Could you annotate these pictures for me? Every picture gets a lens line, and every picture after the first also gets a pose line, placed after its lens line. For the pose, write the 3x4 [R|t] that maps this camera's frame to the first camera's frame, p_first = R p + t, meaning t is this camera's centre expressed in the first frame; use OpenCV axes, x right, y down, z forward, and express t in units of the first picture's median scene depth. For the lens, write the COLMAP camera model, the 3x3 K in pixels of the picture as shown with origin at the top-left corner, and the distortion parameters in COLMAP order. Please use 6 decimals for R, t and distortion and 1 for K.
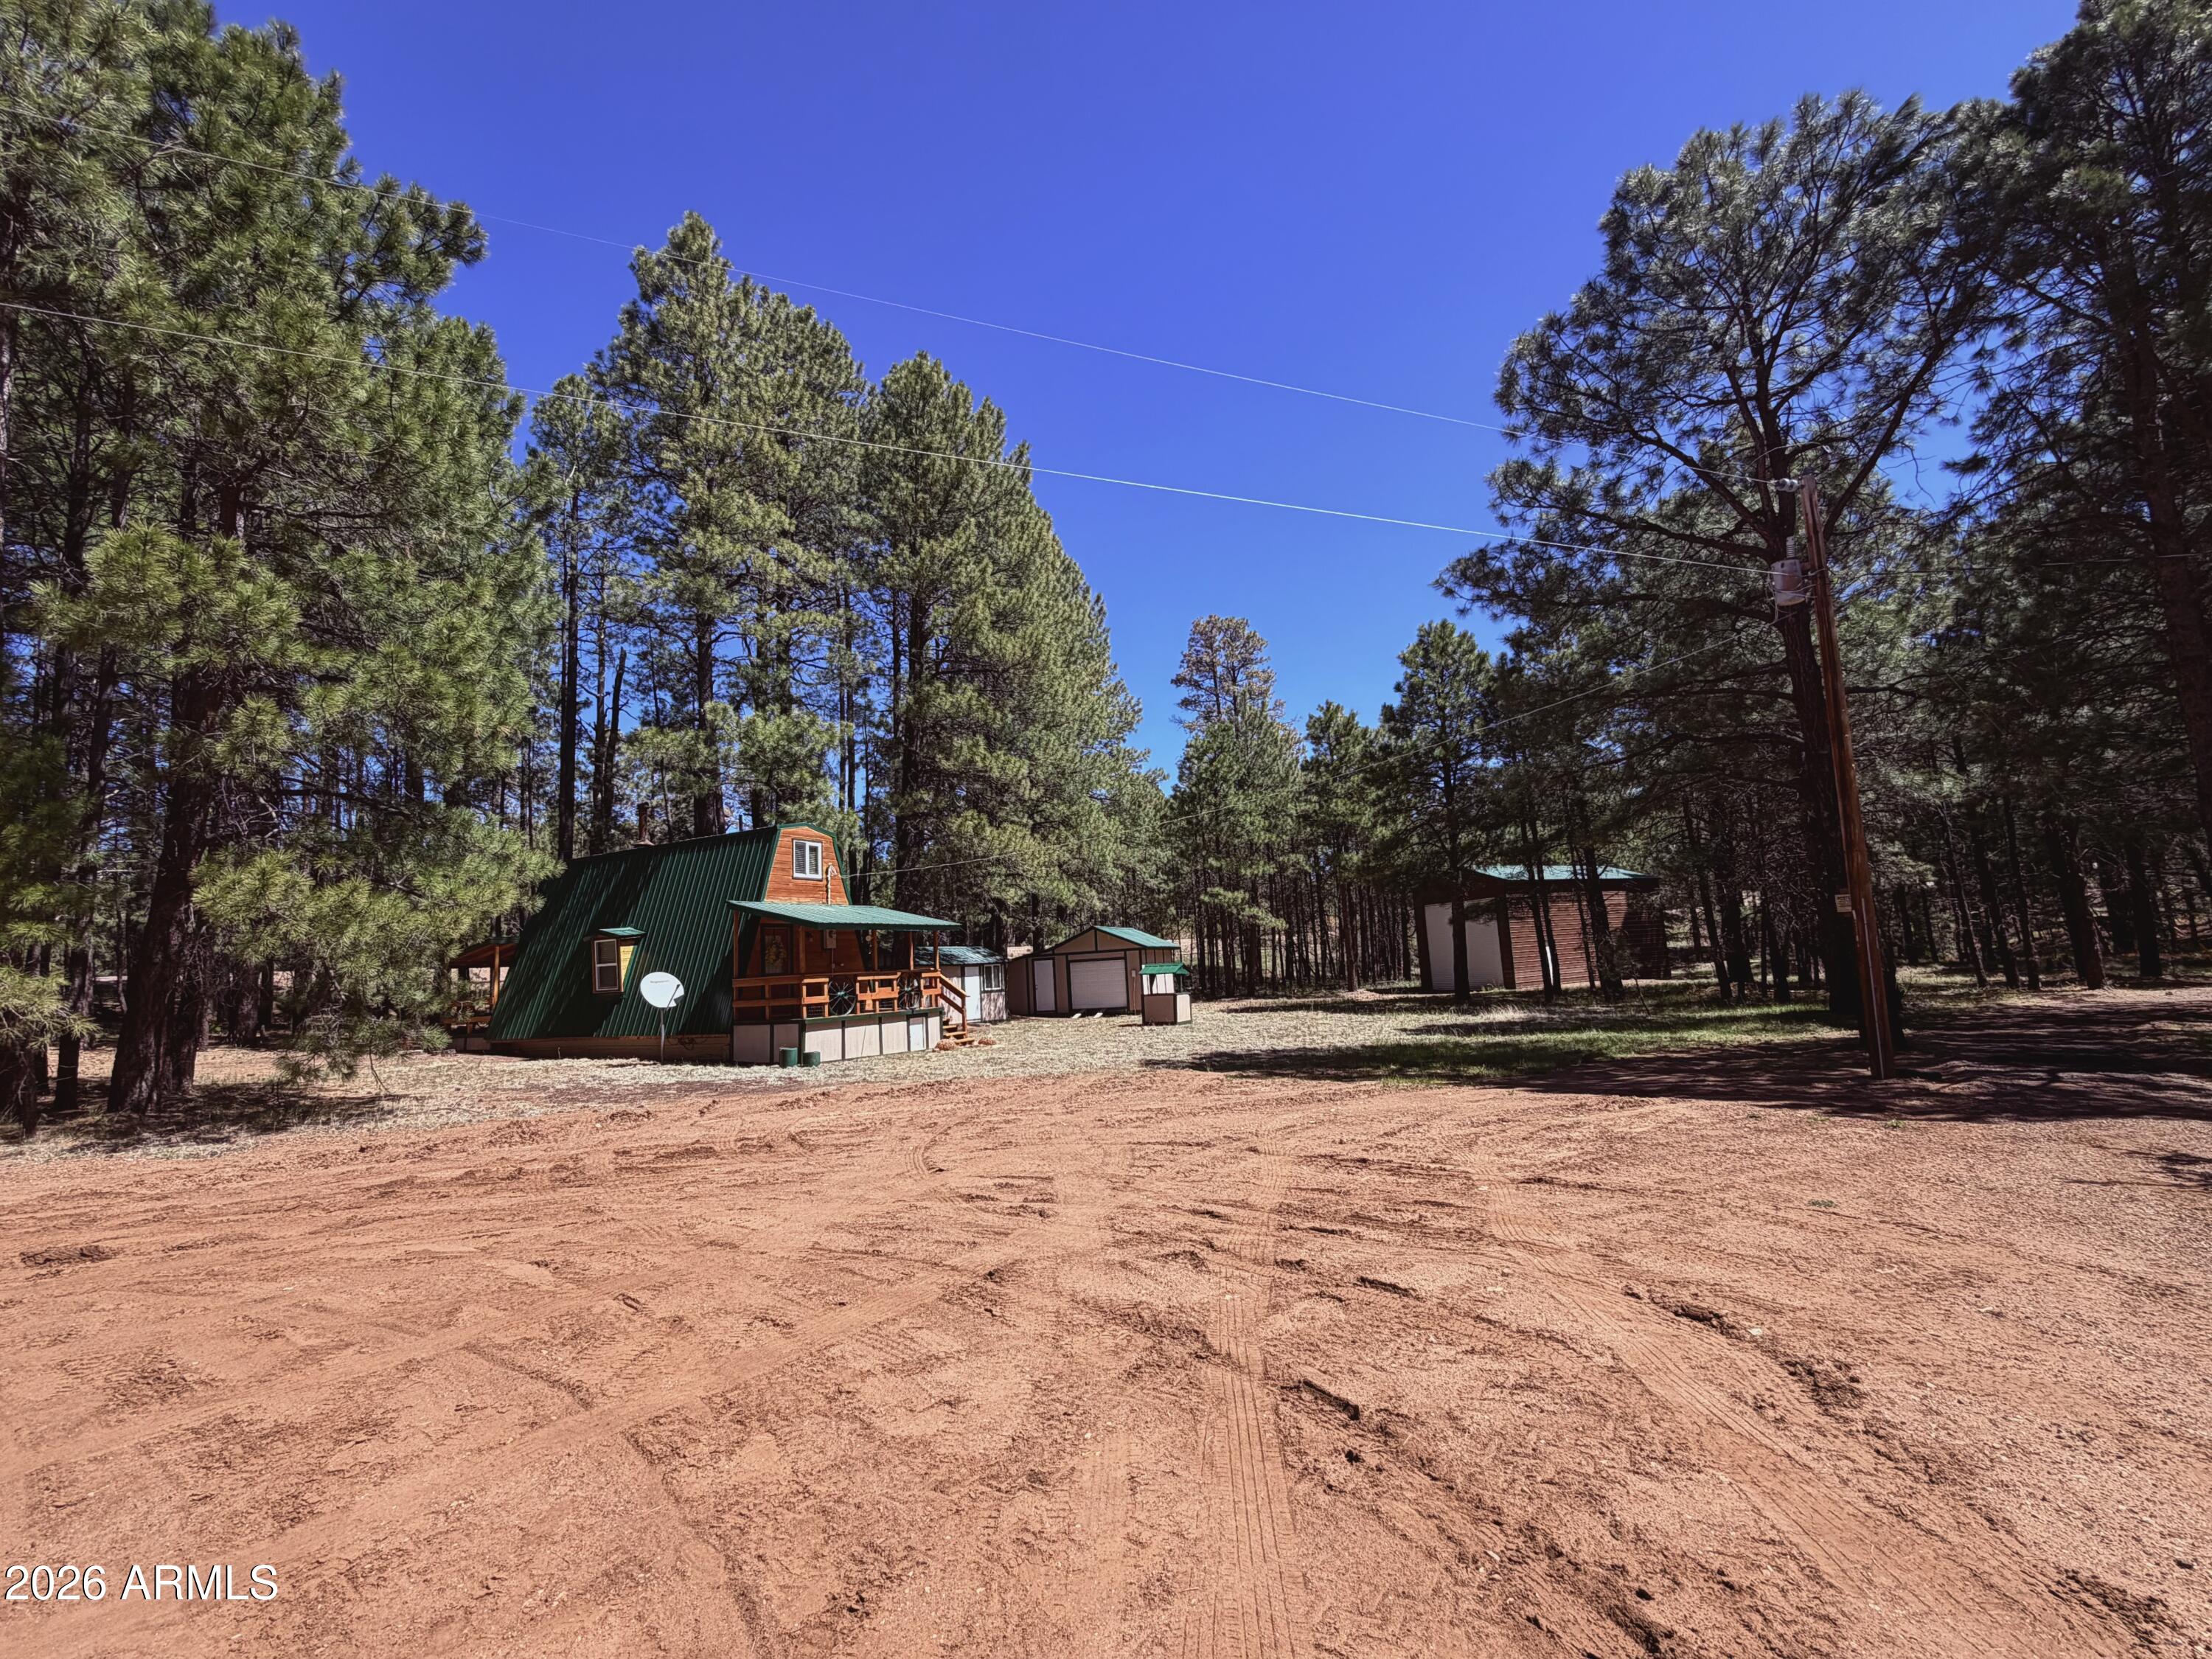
lens RADIAL K [[1024.6, 0, 1103.0], [0, 1024.6, 833.1], [0, 0, 1]] dist [0.000532, -0.000052]
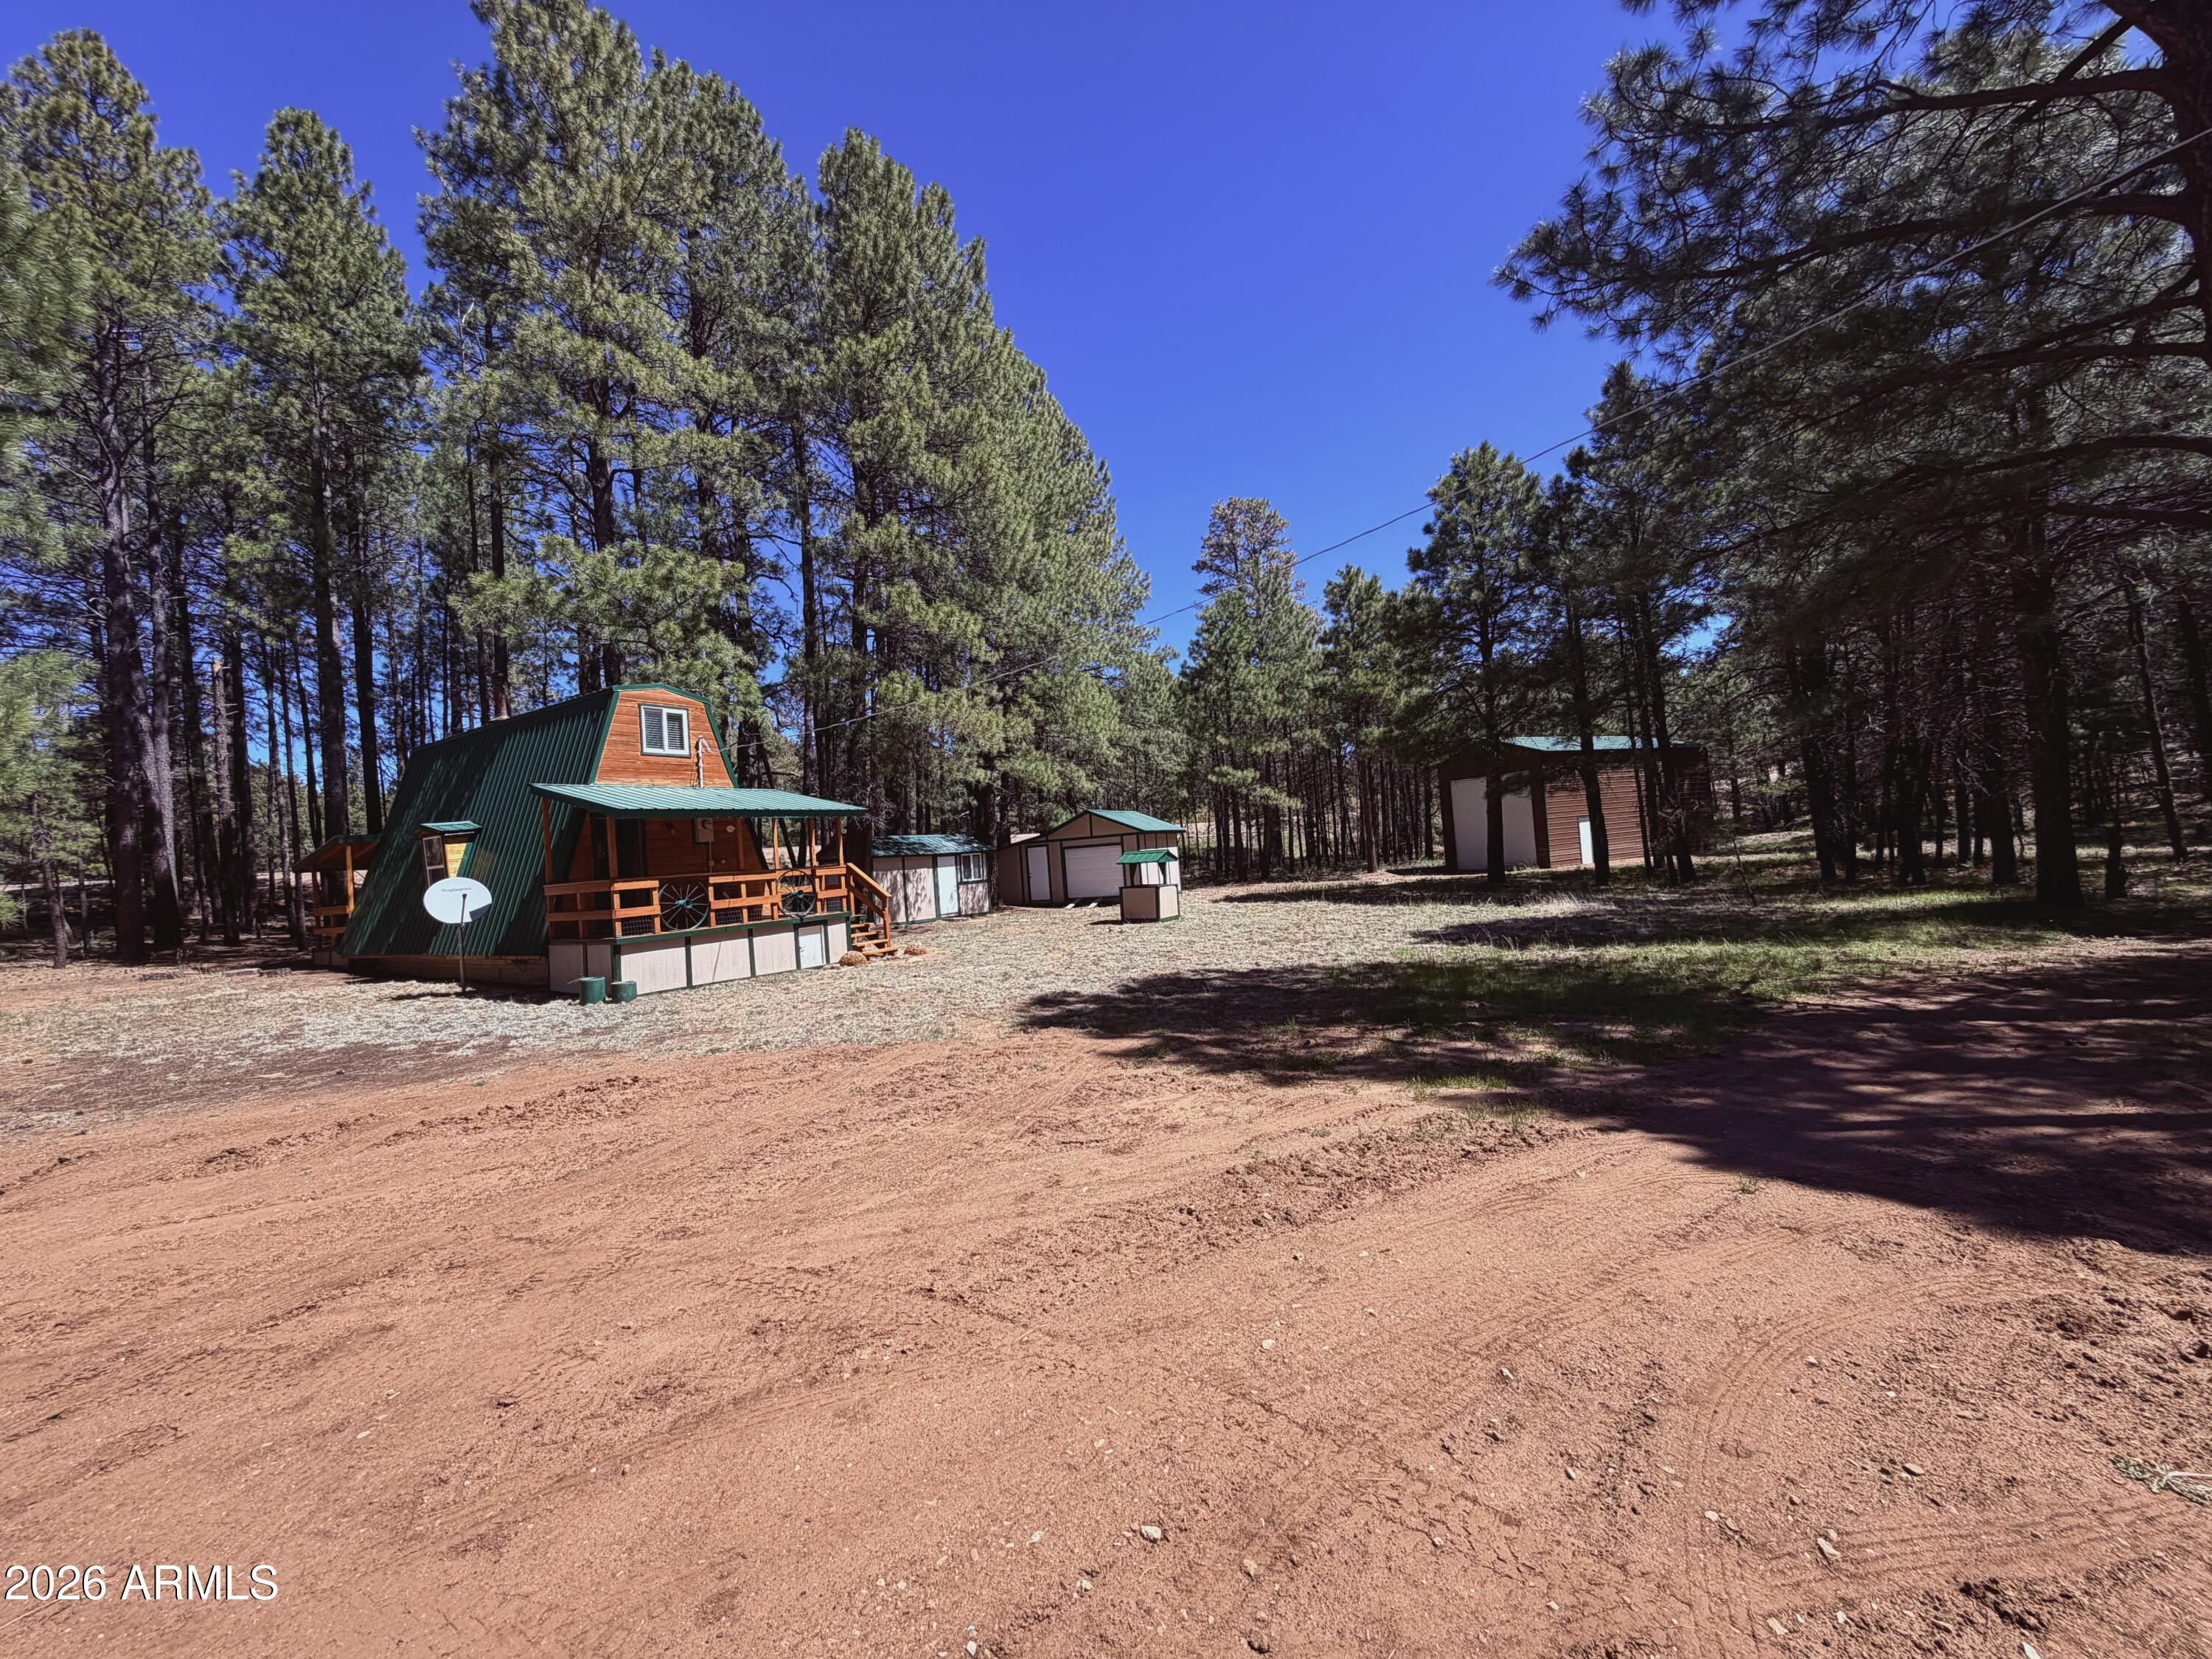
lens RADIAL K [[876.7, 0, 1099.0], [0, 876.7, 839.9], [0, 0, 1]] dist [0.000684, -0.000060]
pose [[0.997549, -0.019197, -0.067281, 0.093035], [0.027185, 0.992414, 0.119898, 0.039331], [0.064469, -0.121433, 0.990504, 0.361999]]
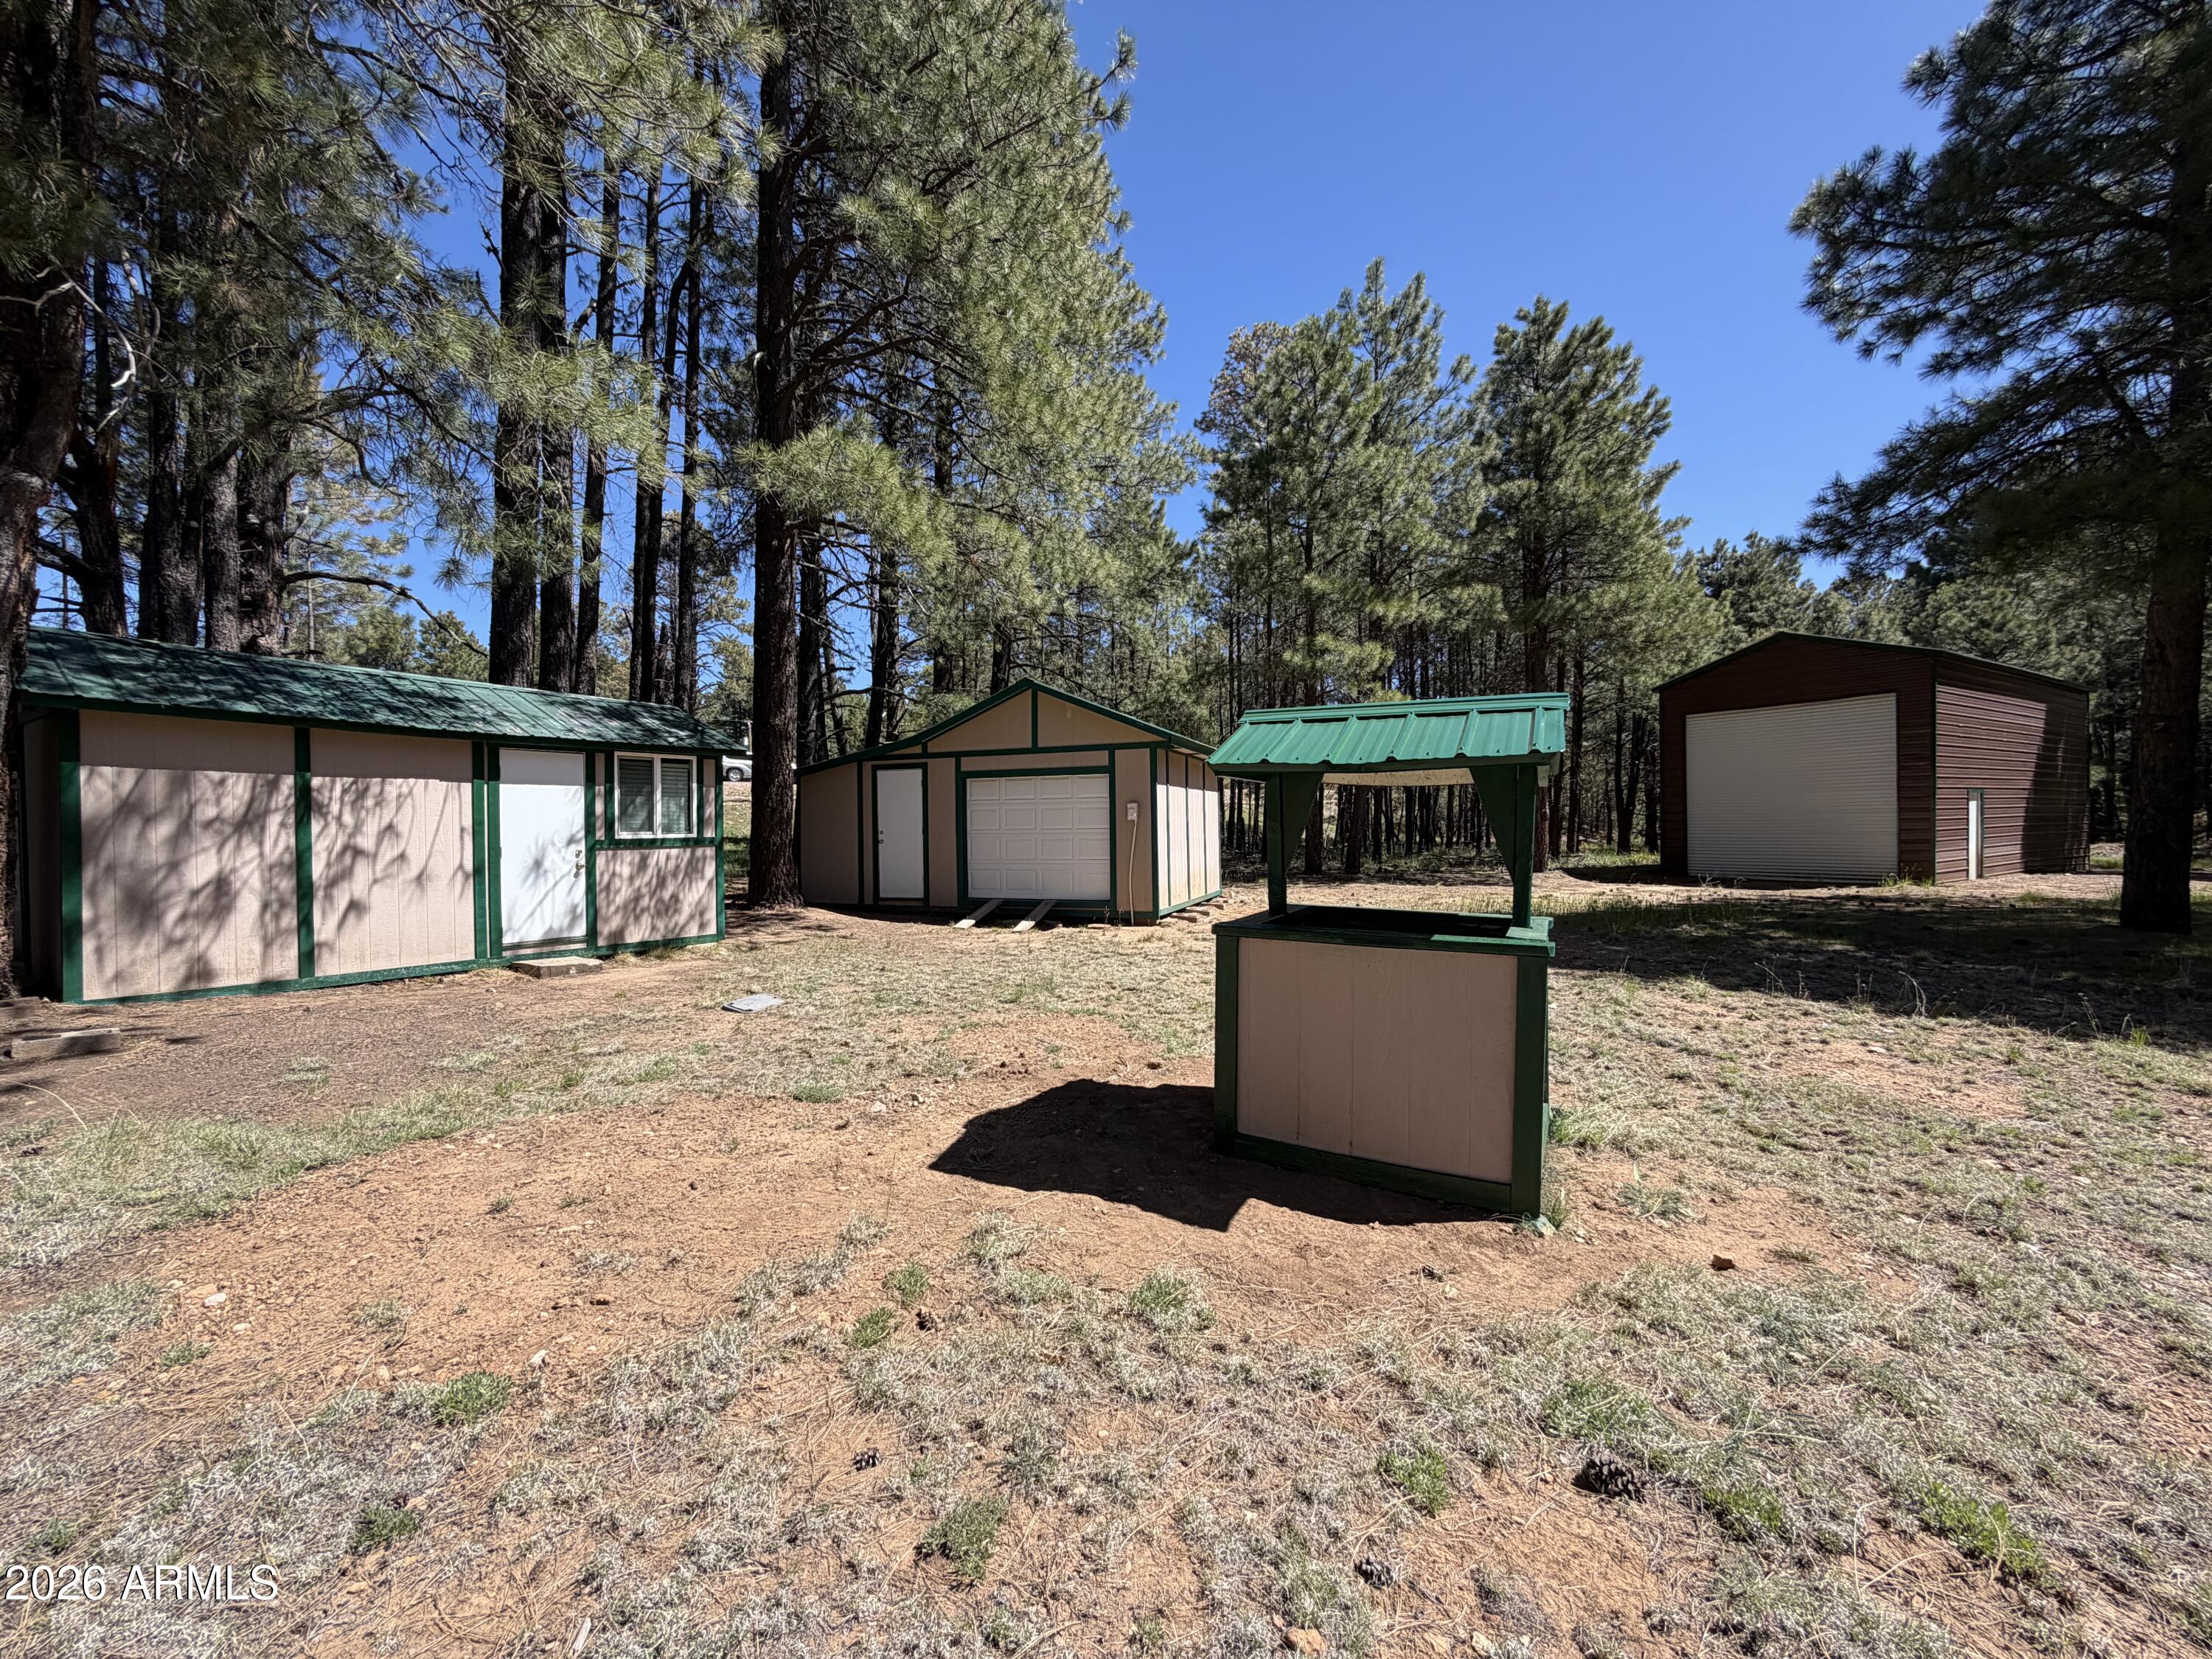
lens RADIAL K [[876.7, 0, 1101.5], [0, 876.7, 837.9], [0, 0, 1]] dist [0.000684, -0.000060]
pose [[0.999455, 0.032225, -0.007198, 0.036472], [-0.031002, 0.990855, 0.131324, 0.180559], [0.011364, -0.131030, 0.991313, 1.170699]]
